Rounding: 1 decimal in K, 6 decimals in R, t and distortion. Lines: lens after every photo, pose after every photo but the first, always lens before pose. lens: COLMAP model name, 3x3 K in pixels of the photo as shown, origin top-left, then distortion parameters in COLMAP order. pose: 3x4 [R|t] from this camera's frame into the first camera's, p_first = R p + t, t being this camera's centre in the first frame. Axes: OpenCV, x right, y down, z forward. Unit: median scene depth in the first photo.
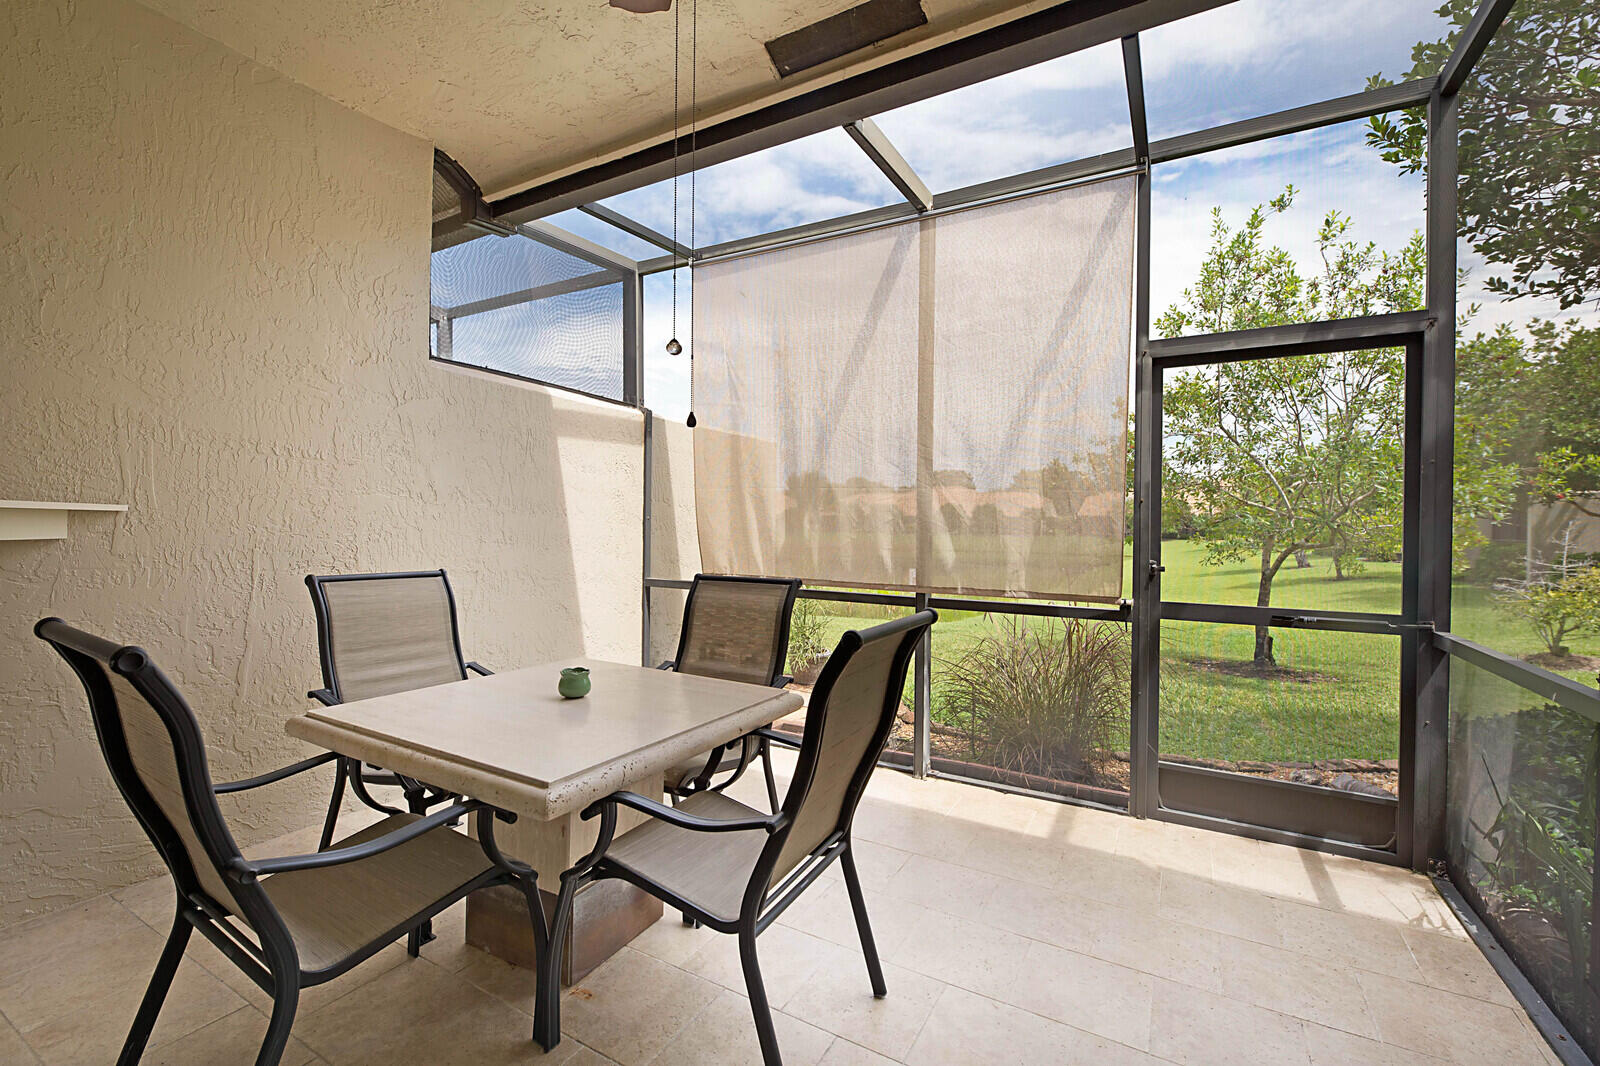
lens RADIAL K [[669.3, 0, 800.1], [0, 669.3, 526.4], [0, 0, 1]] dist [-0.000603, -0.000016]
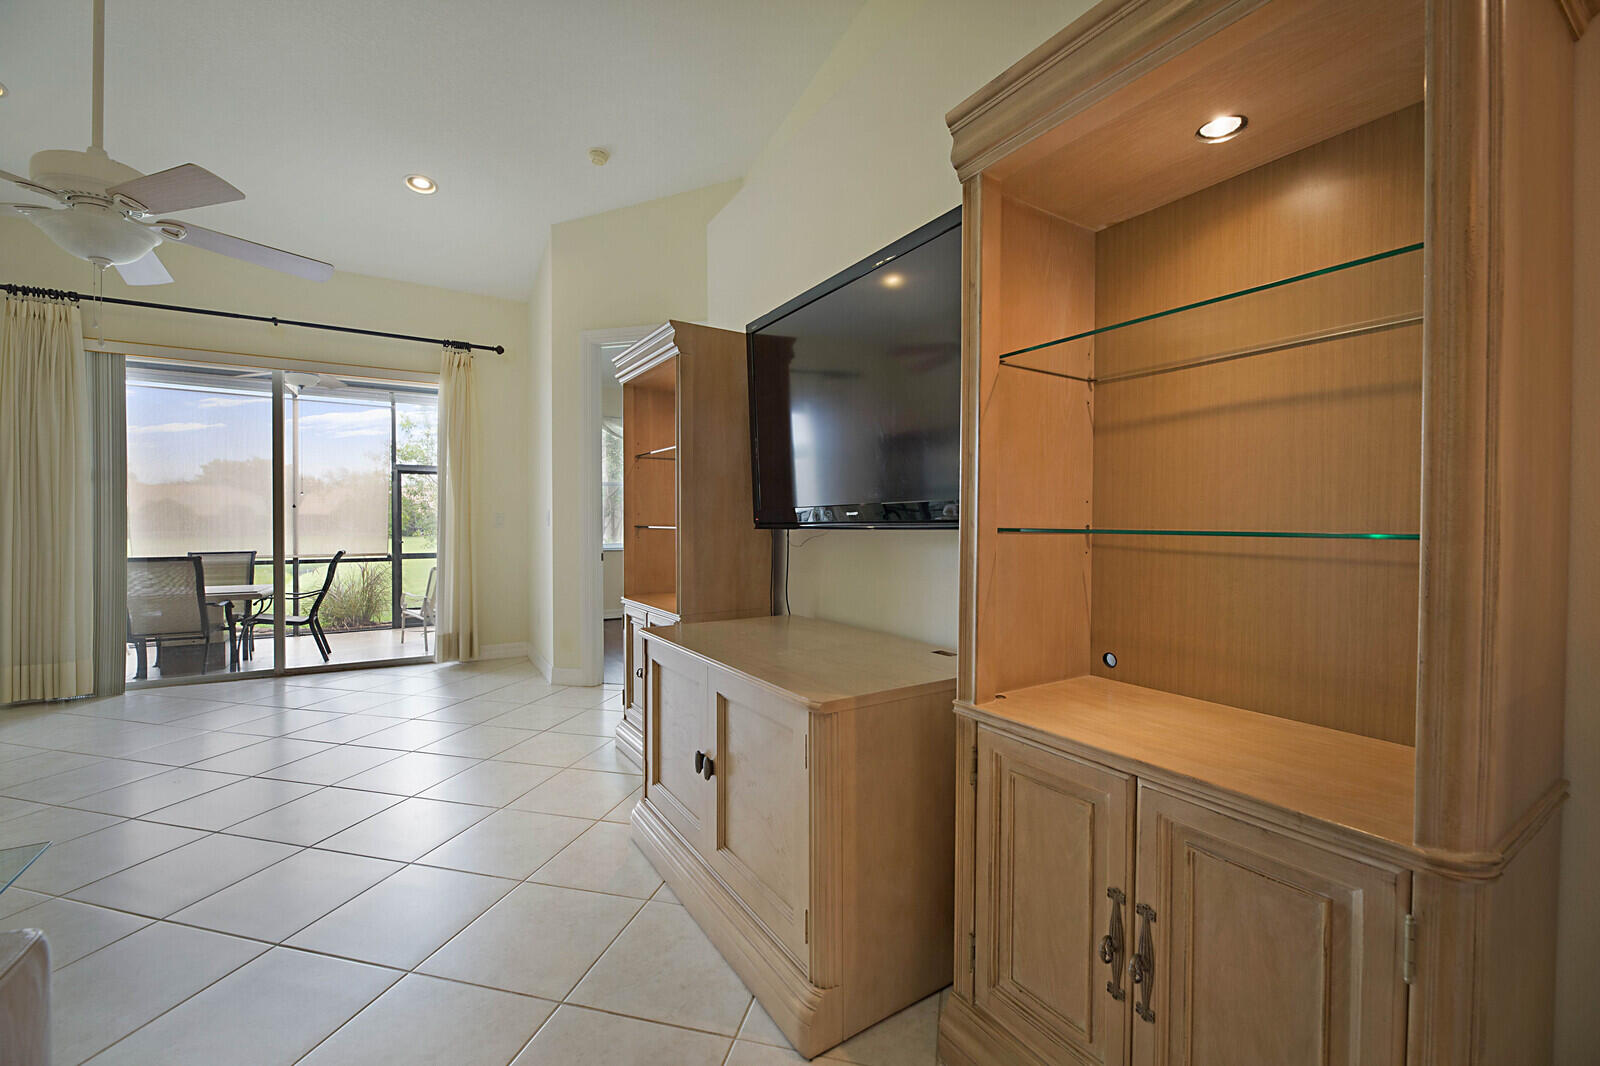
lens RADIAL K [[651.0, 0, 801.3], [0, 651.0, 530.7], [0, 0, 1]] dist [-0.001034, 0.000002]
pose [[0.489265, -0.006938, 0.872108, -1.030649], [0.001617, 0.999974, 0.007048, -0.015630], [-0.872134, -0.002038, 0.489263, -1.819287]]
